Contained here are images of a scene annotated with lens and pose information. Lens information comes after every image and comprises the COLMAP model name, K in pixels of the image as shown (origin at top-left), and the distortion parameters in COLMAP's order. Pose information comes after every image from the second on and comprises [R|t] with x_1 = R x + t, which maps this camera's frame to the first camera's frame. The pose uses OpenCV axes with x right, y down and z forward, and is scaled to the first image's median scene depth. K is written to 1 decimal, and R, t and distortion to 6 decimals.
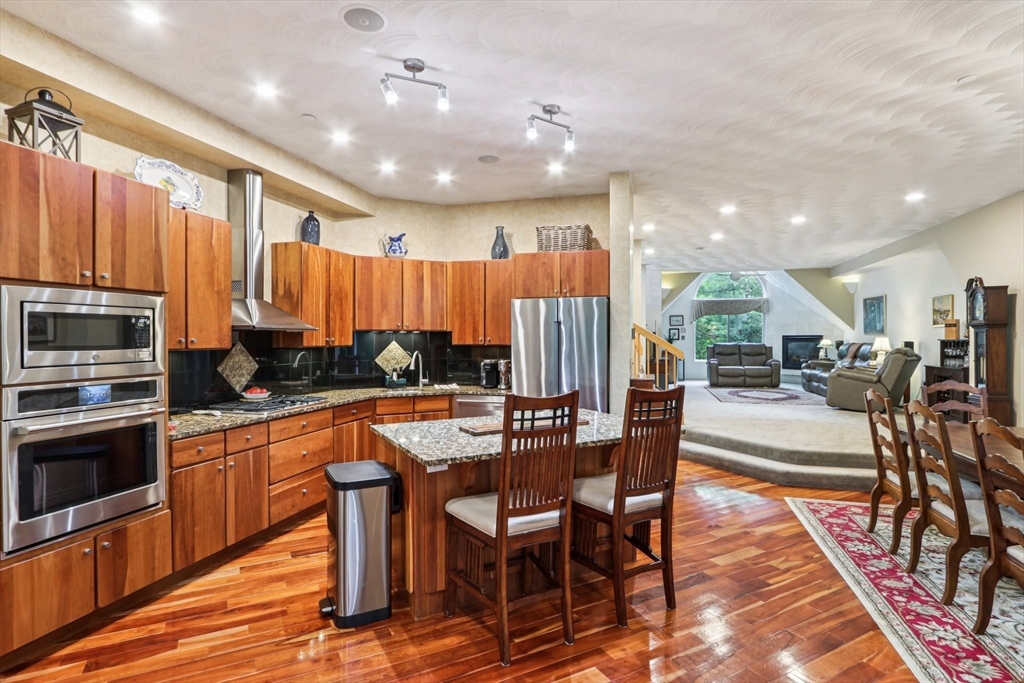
lens RADIAL K [[526.0, 0, 500.2], [0, 526.0, 341.2], [0, 0, 1]] dist [-0.010653, -0.001385]
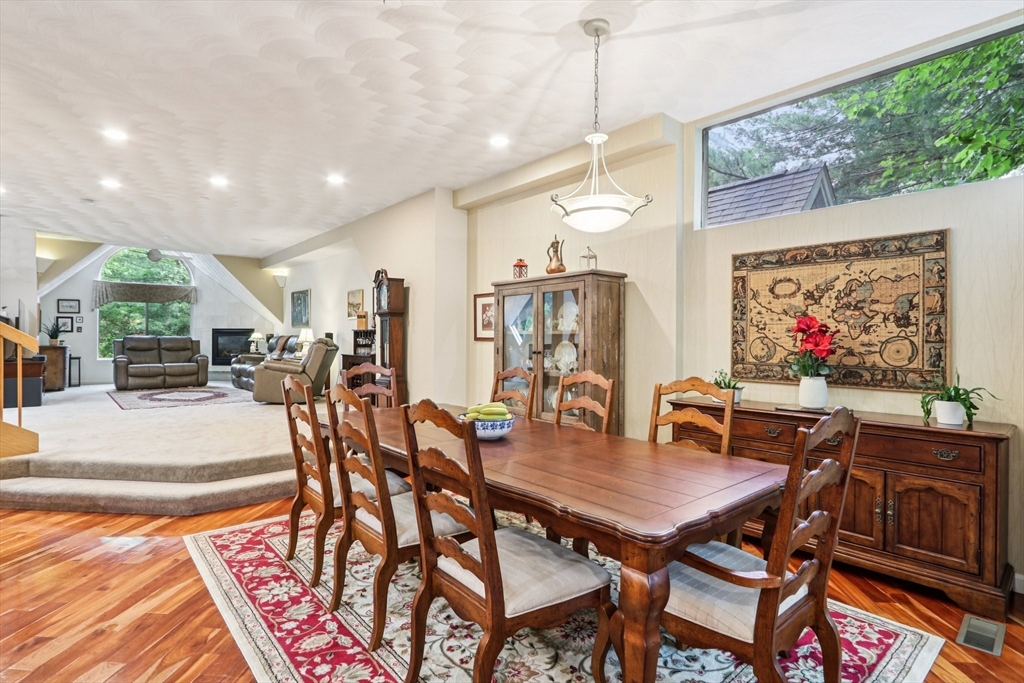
lens RADIAL K [[507.1, 0, 502.1], [0, 507.1, 337.8], [0, 0, 1]] dist [-0.015520, 0.002666]
pose [[0.544663, 0.007417, 0.838622, 0.135114], [0.000724, 0.999956, -0.009315, 0.023295], [-0.838655, 0.005680, 0.544633, 0.175716]]
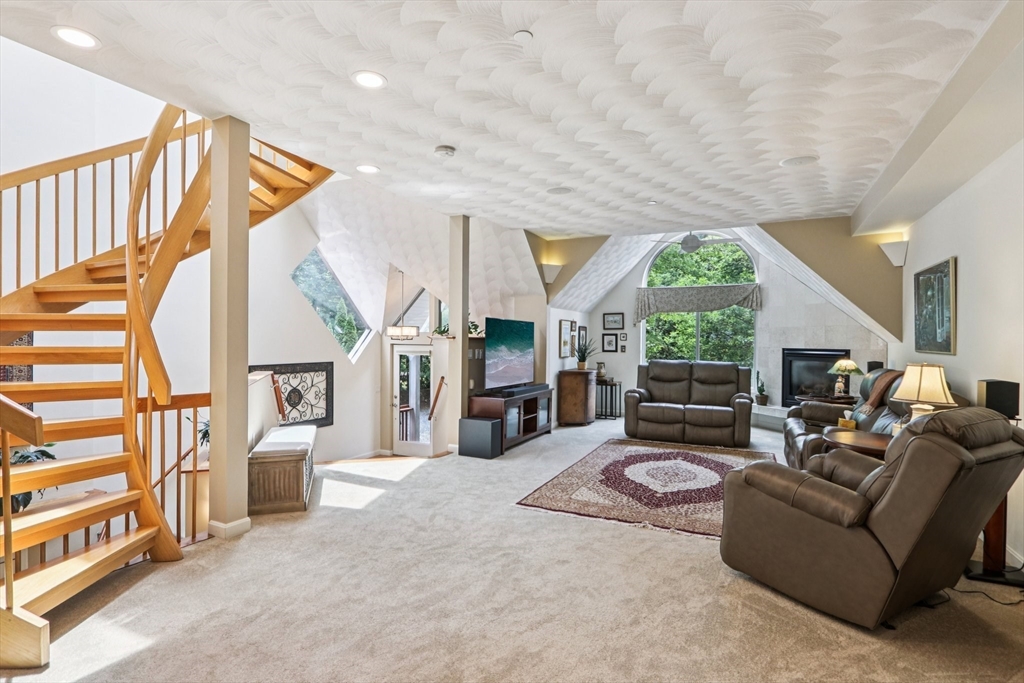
lens RADIAL K [[507.1, 0, 511.3], [0, 507.1, 343.4], [0, 0, 1]] dist [-0.015520, 0.002666]
pose [[0.984739, 0.015906, -0.173309, 0.600100], [-0.016105, 0.999870, 0.000257, -0.020573], [0.173291, 0.002538, 0.984867, 0.716215]]
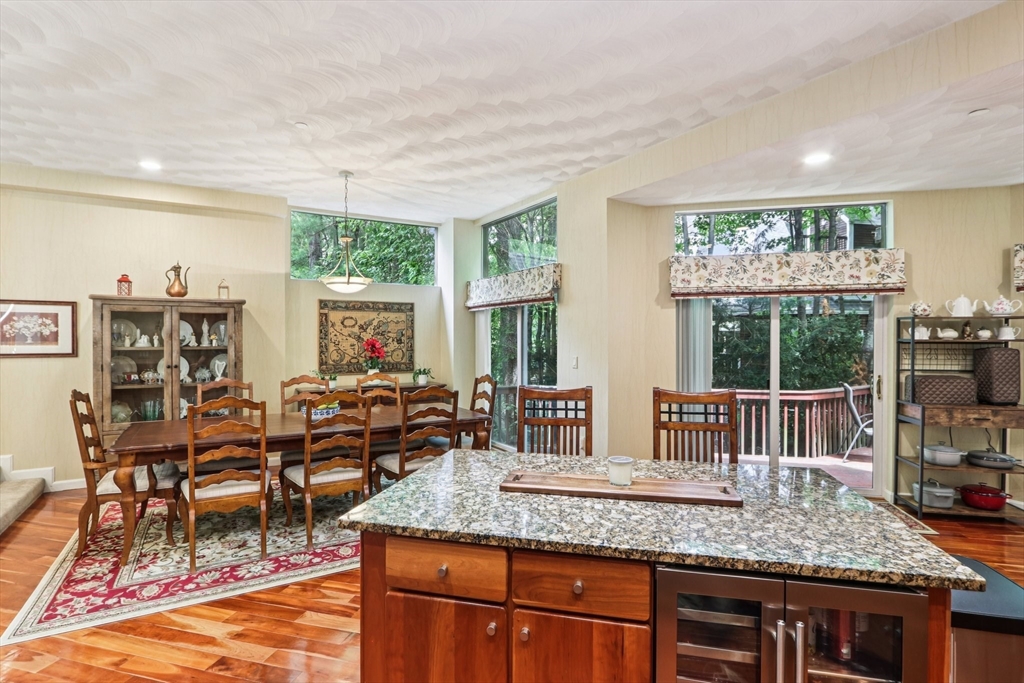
lens RADIAL K [[507.1, 0, 506.7], [0, 507.1, 337.9], [0, 0, 1]] dist [-0.015520, 0.002666]
pose [[-0.740728, 0.002920, 0.671799, -0.109545], [0.007276, 0.999967, 0.003677, -0.002558], [-0.671766, 0.007611, -0.740724, 0.683502]]
